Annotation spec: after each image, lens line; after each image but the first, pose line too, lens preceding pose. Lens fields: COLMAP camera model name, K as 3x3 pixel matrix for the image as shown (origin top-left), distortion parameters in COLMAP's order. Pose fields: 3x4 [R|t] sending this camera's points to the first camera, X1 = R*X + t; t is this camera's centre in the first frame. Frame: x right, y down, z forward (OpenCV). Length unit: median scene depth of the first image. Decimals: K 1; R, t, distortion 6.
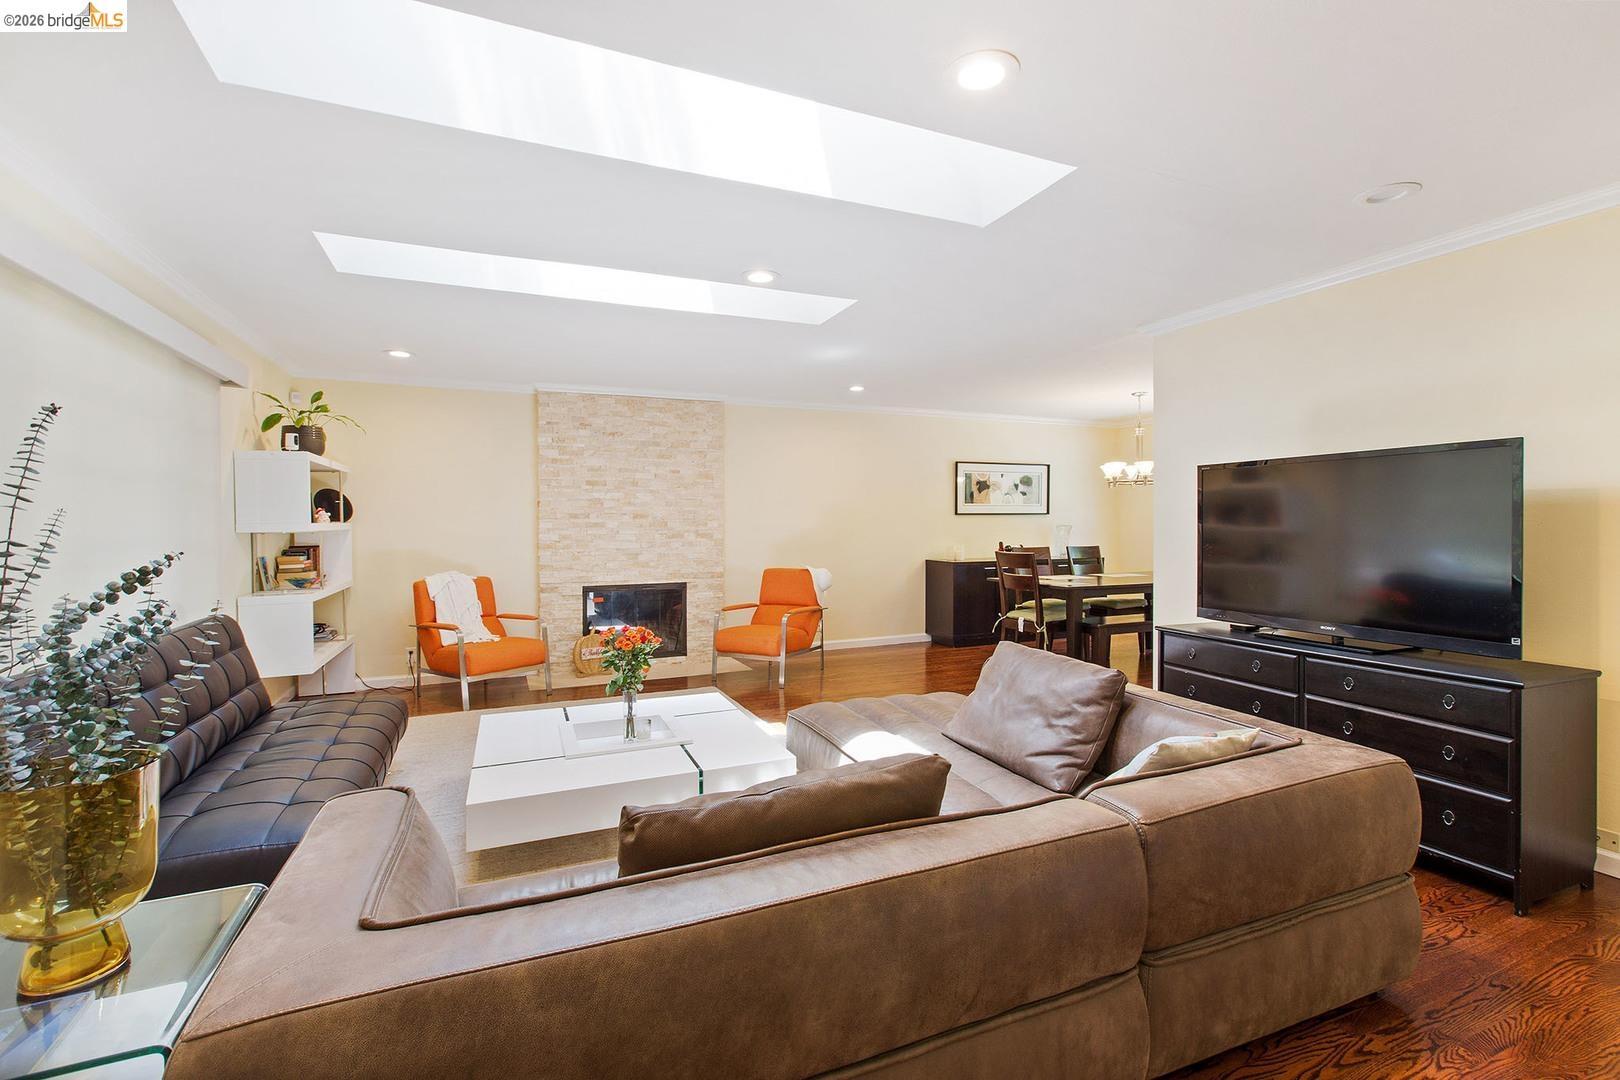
lens RADIAL K [[732.0, 0, 806.3], [0, 732.0, 530.2], [0, 0, 1]] dist [0.001715, -0.000144]
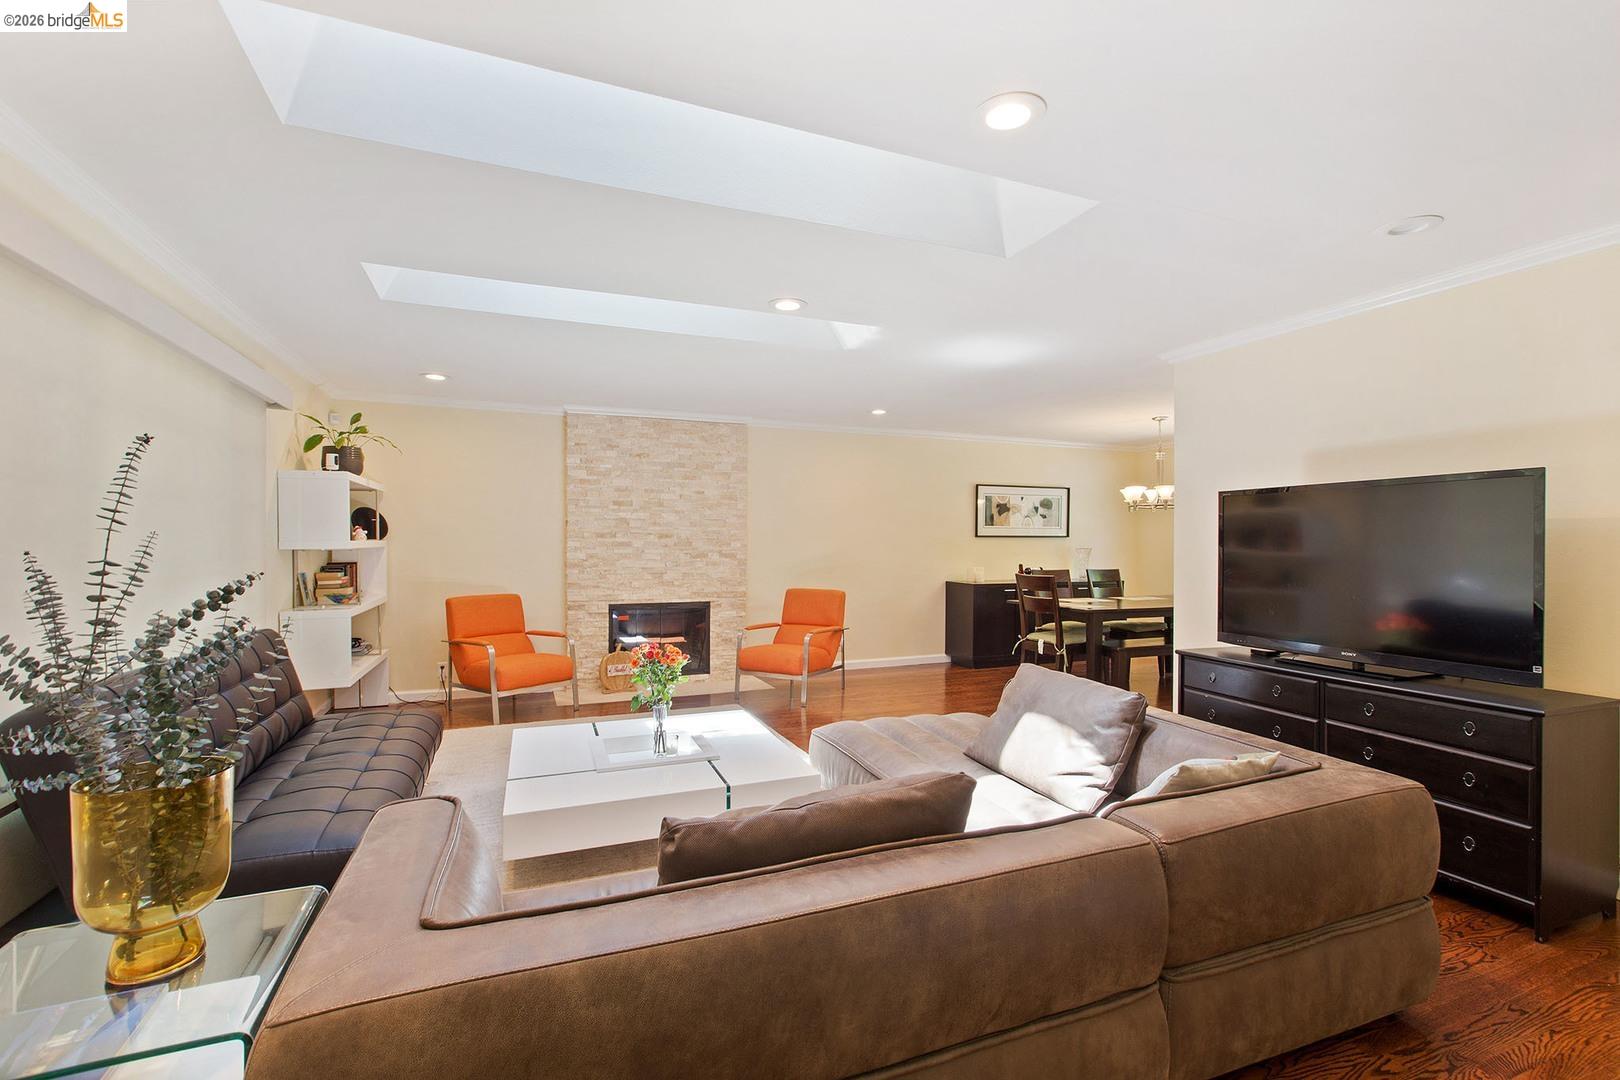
lens RADIAL K [[727.6, 0, 809.7], [0, 727.6, 544.2], [0, 0, 1]] dist [0.002038, -0.000174]
pose [[0.999759, 0.008208, -0.020351, -0.013293], [-0.008361, 0.999937, -0.007435, -0.004760], [0.020288, 0.007604, 0.999765, -0.023428]]
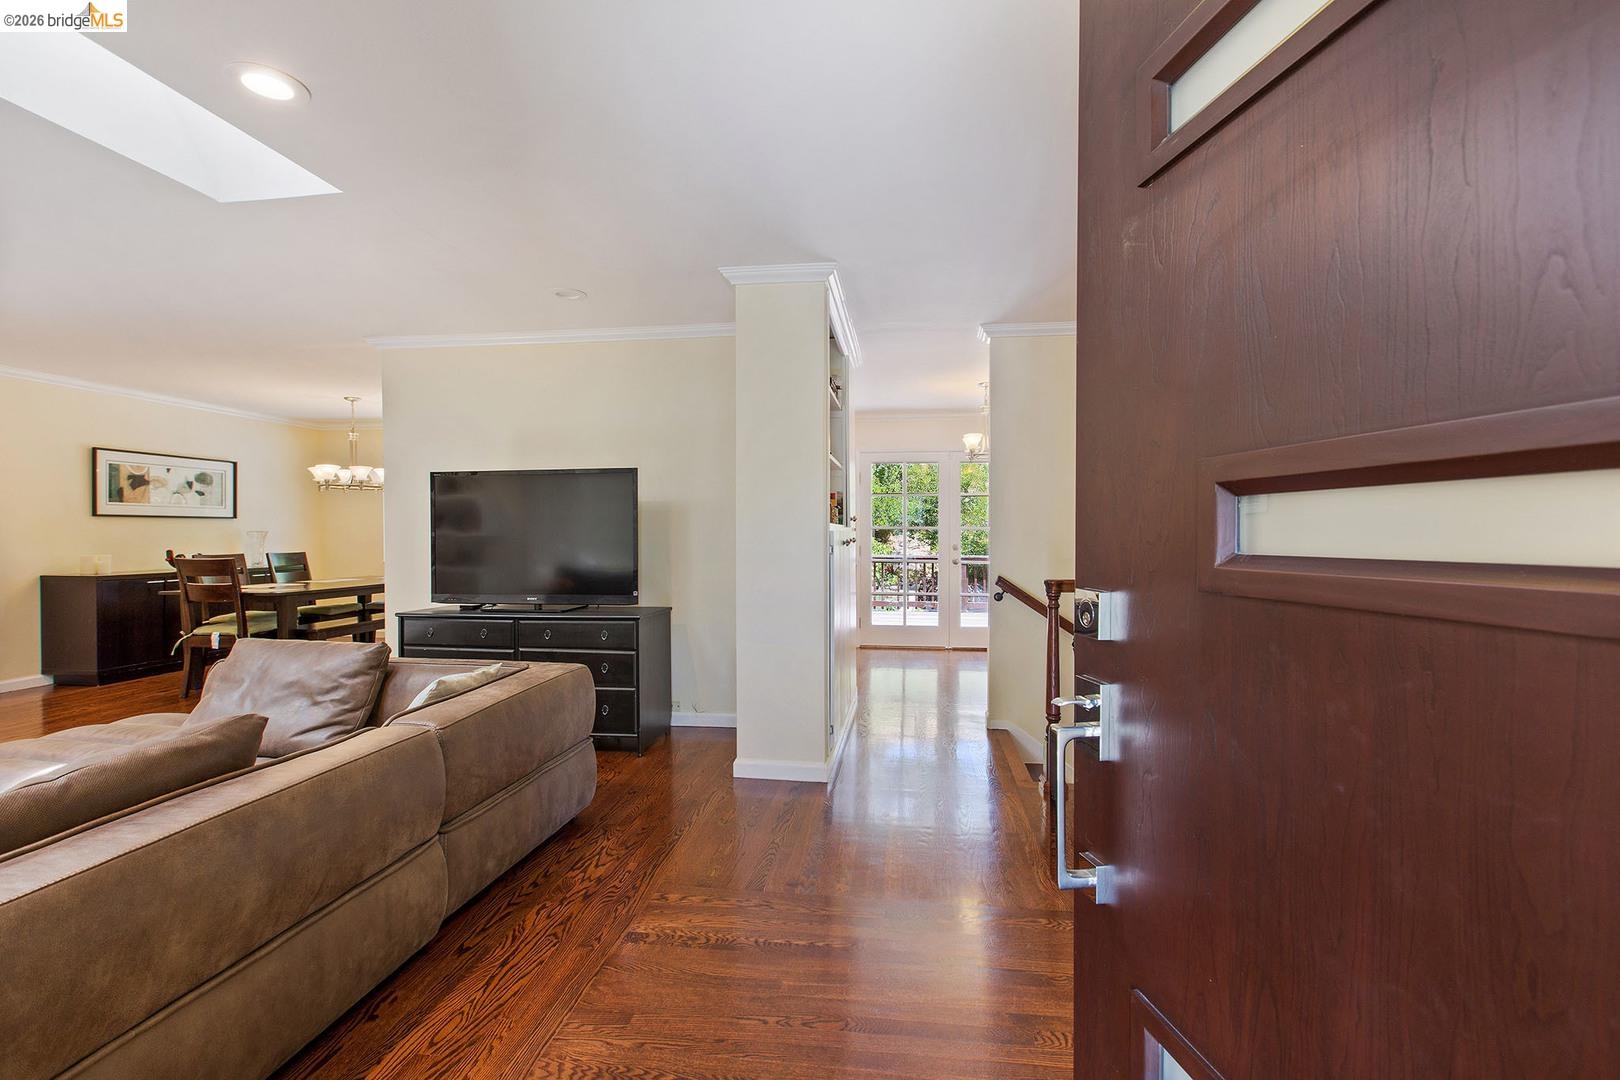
lens RADIAL K [[737.0, 0, 823.7], [0, 737.0, 540.6], [0, 0, 1]] dist [0.001633, 0.000499]
pose [[0.513617, -0.004944, 0.858005, -0.210971], [0.010287, 0.999947, -0.000396, 0.039568], [-0.857958, 0.009029, 0.513641, -0.189394]]
